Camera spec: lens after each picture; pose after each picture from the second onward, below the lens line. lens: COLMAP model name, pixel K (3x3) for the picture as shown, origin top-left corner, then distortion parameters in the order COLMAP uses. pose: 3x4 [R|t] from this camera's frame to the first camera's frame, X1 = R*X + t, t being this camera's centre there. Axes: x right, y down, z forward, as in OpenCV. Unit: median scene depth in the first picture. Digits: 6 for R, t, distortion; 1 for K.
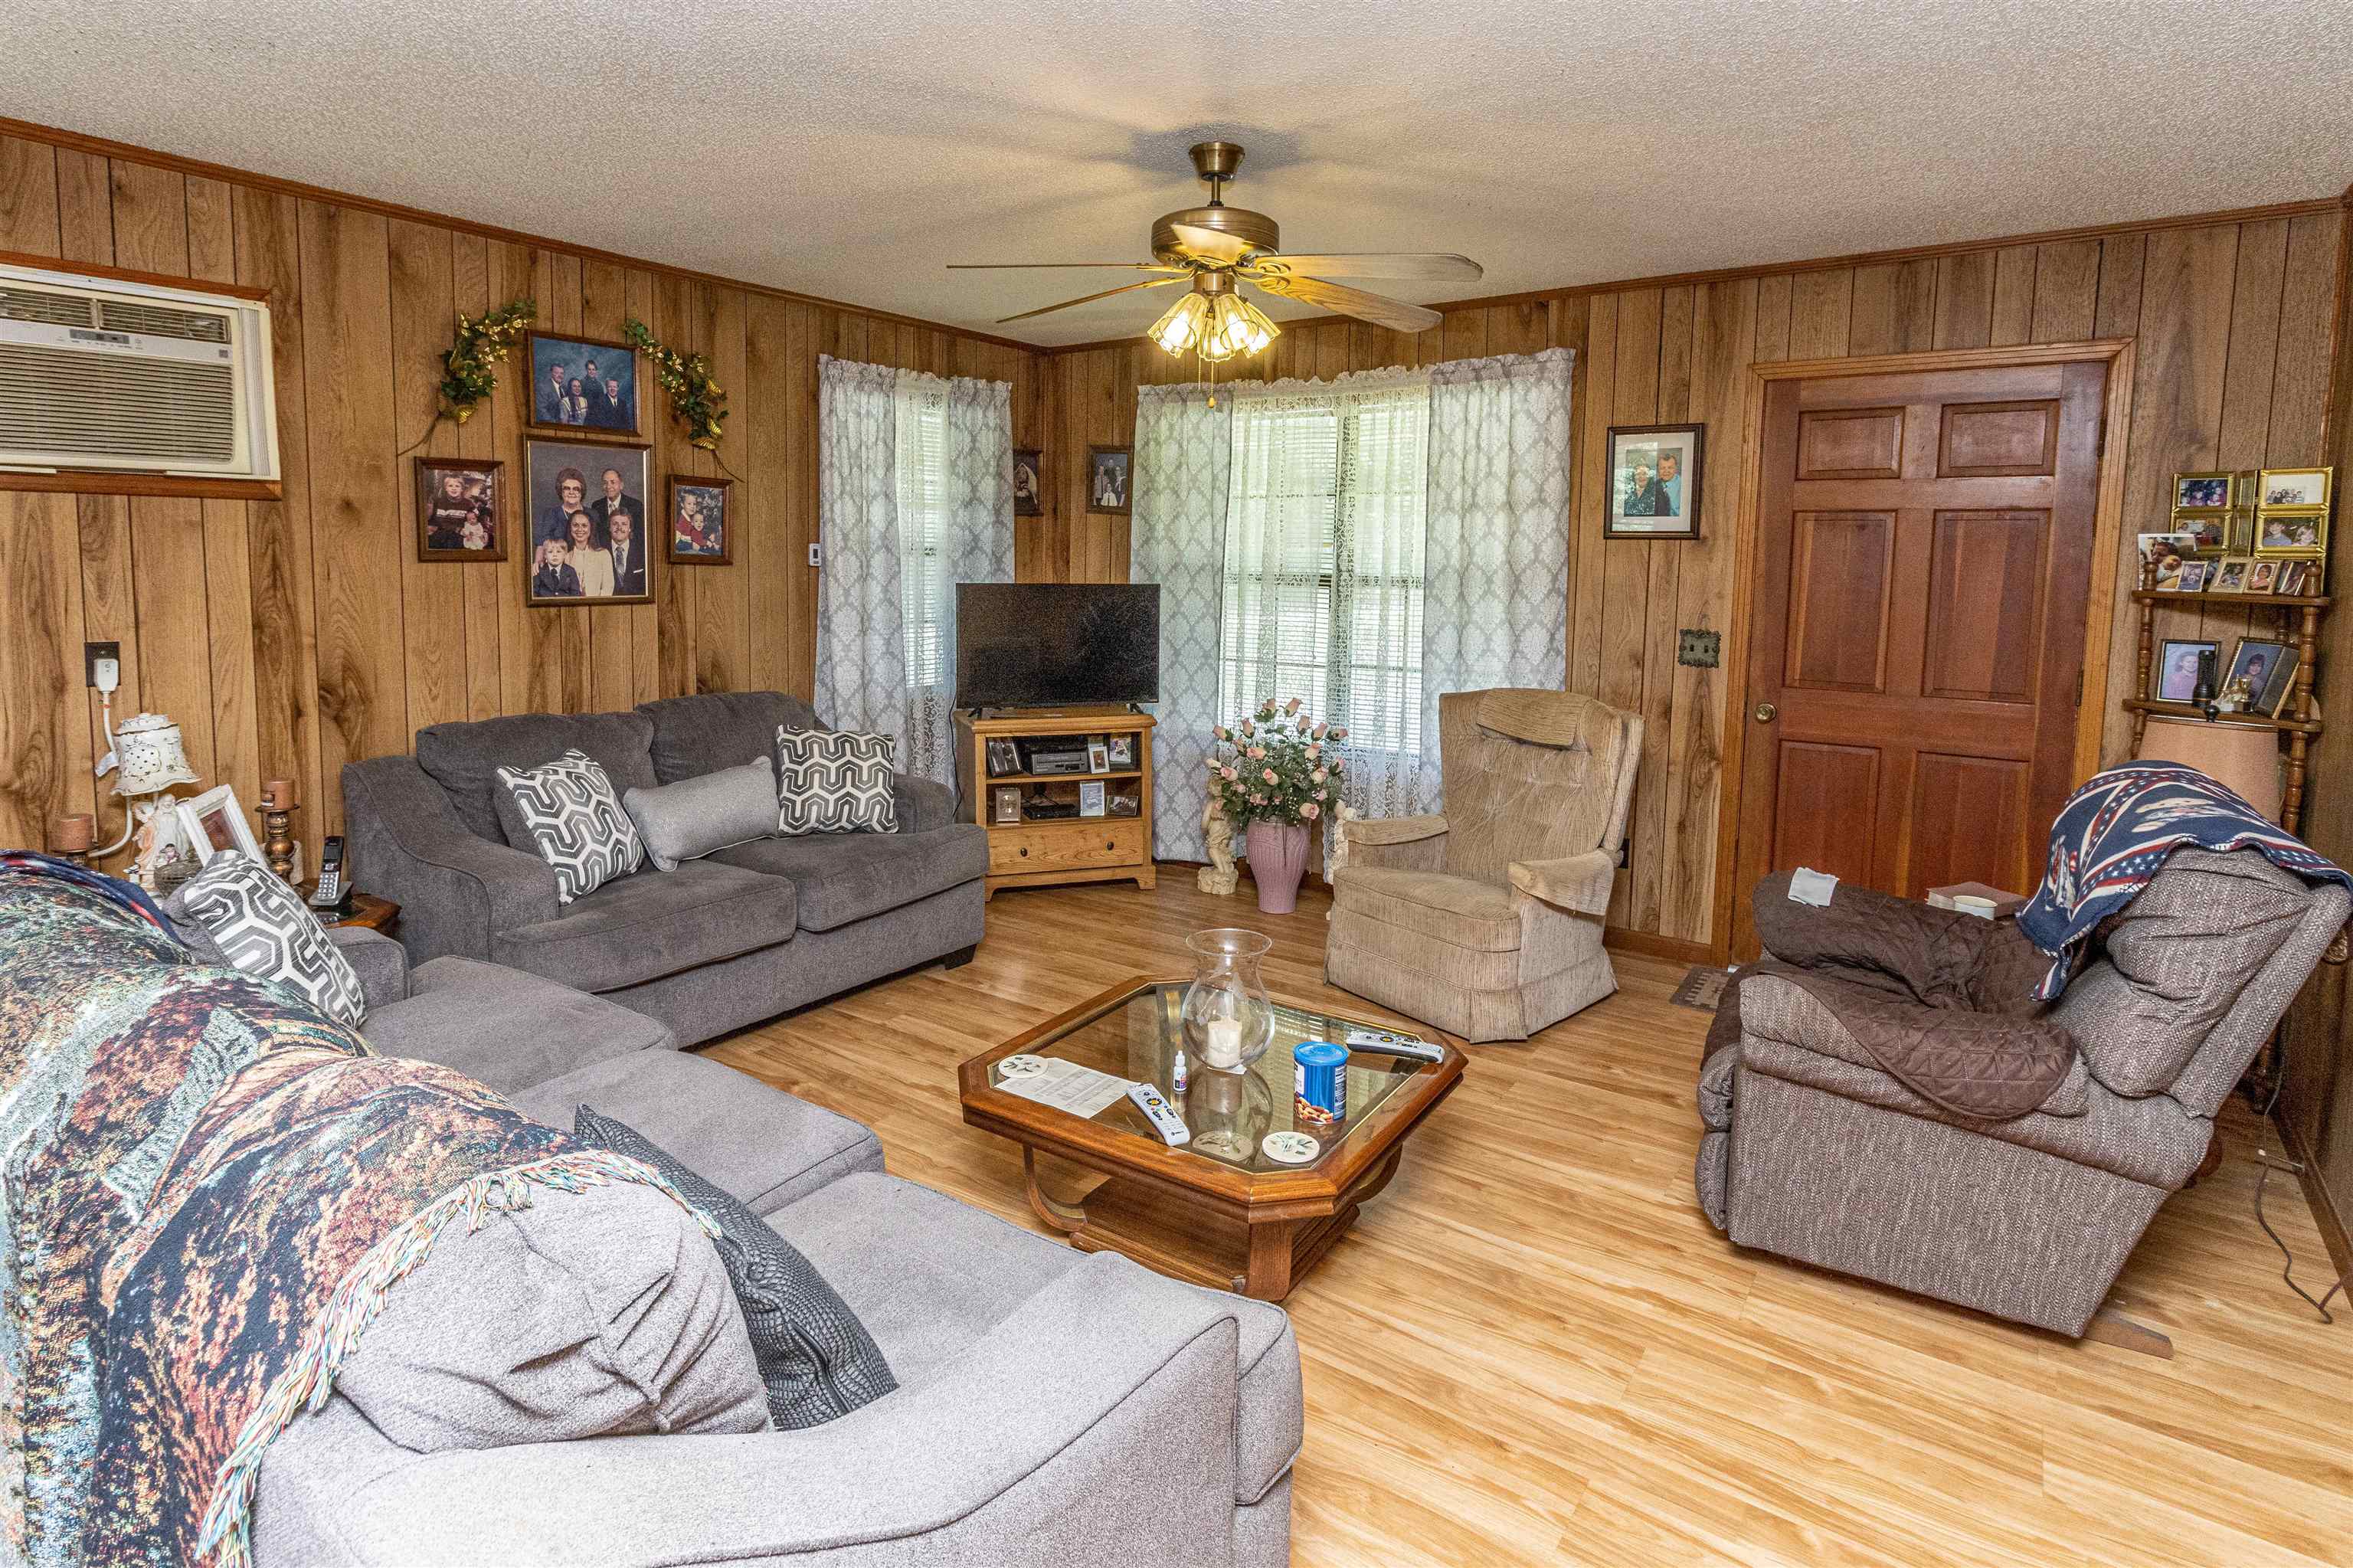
lens RADIAL K [[1218.3, 0, 1177.4], [0, 1218.3, 662.1], [0, 0, 1]] dist [-0.000061, 0.000485]
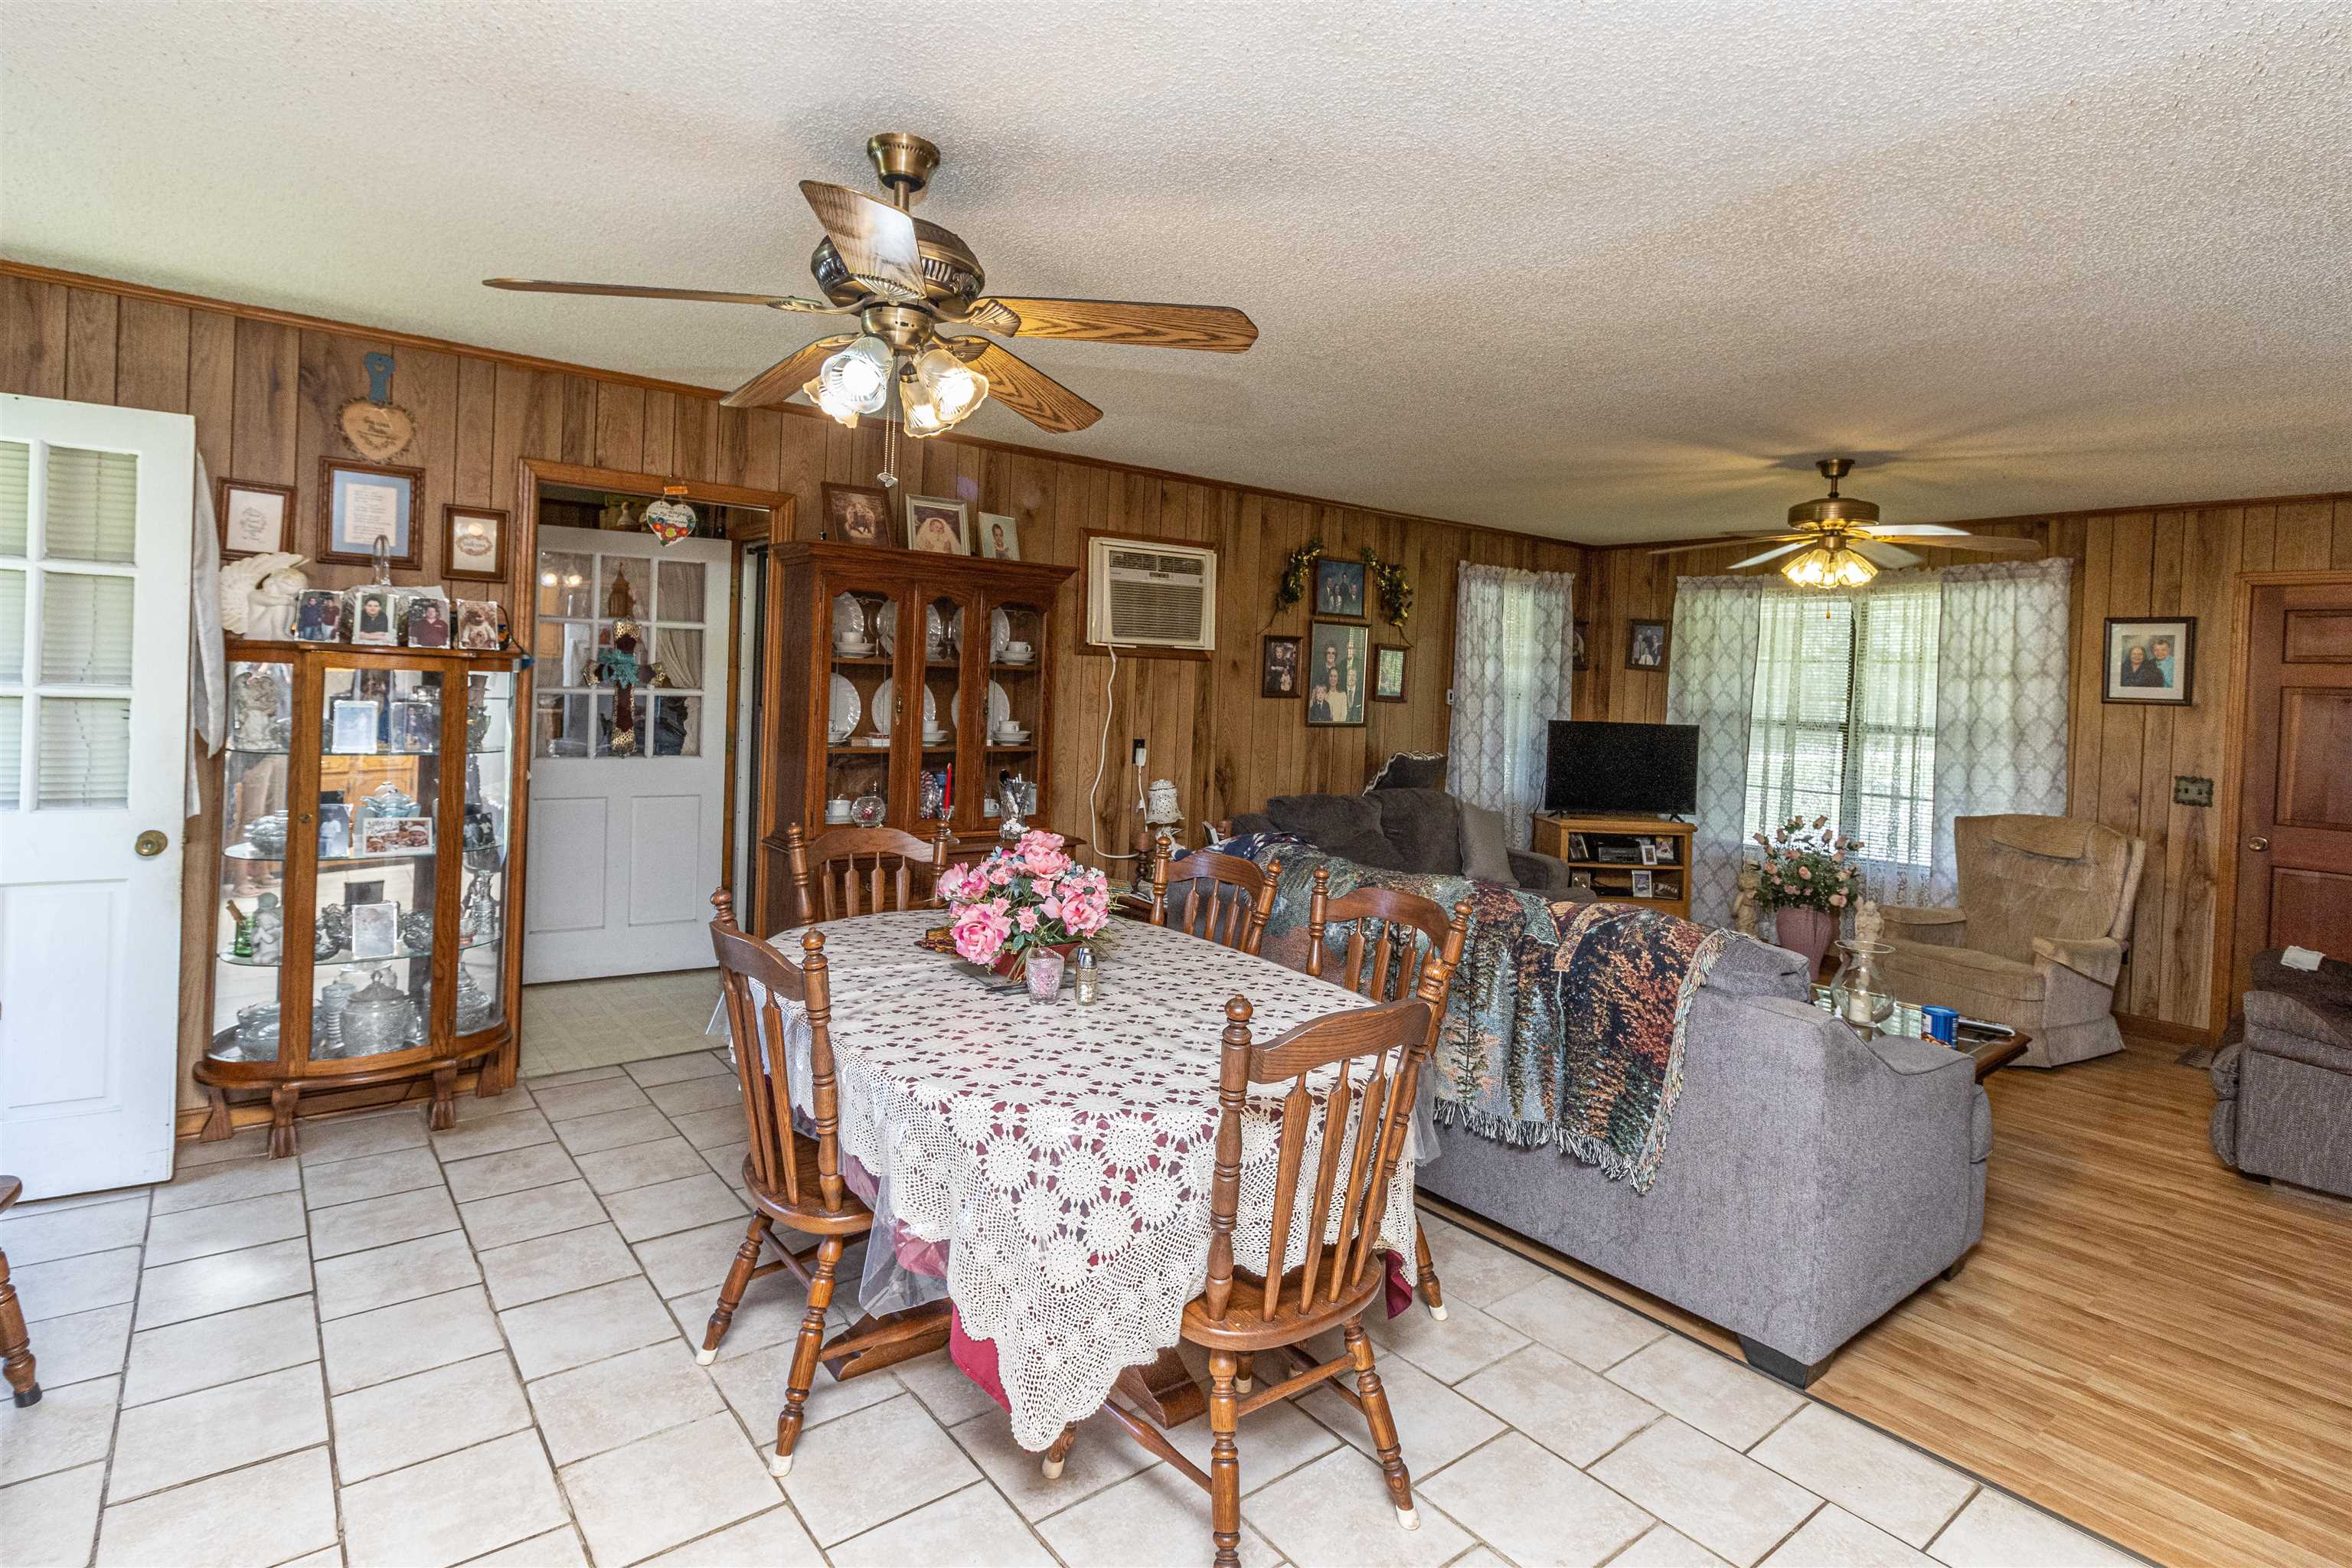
lens RADIAL K [[1182.4, 0, 1168.7], [0, 1182.4, 687.3], [0, 0, 1]] dist [-0.000475, 0.000514]
pose [[0.956932, 0.025570, -0.289184, -0.228606], [-0.050662, 0.995537, -0.079616, 0.031191], [0.285857, 0.090837, 0.953957, -0.467790]]
